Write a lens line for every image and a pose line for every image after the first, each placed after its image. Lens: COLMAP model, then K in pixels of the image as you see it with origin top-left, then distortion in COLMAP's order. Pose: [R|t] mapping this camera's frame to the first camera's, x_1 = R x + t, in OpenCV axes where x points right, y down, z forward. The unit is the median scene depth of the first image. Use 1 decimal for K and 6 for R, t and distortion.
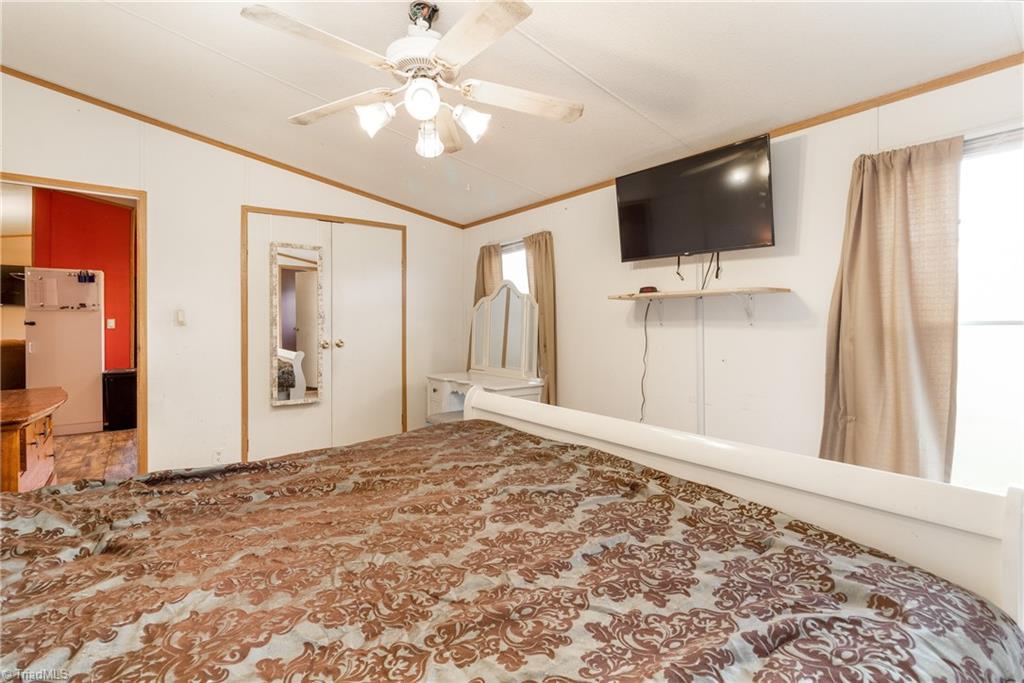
lens RADIAL K [[478.9, 0, 515.5], [0, 478.9, 327.6], [0, 0, 1]] dist [0.000037, 0.000076]
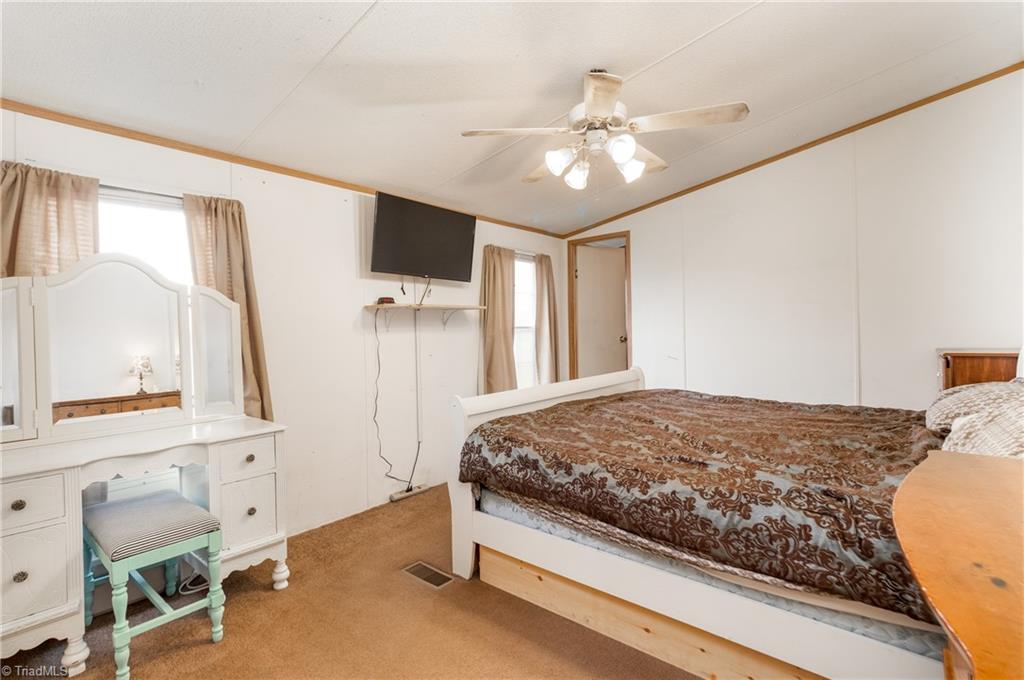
lens RADIAL K [[478.9, 0, 515.5], [0, 478.9, 326.1], [0, 0, 1]] dist [0.000037, 0.000076]
pose [[-0.230197, 0.000664, 0.973144, -0.909694], [0.022835, 0.999728, 0.004720, -0.017126], [-0.972876, 0.023308, -0.230150, 0.994799]]
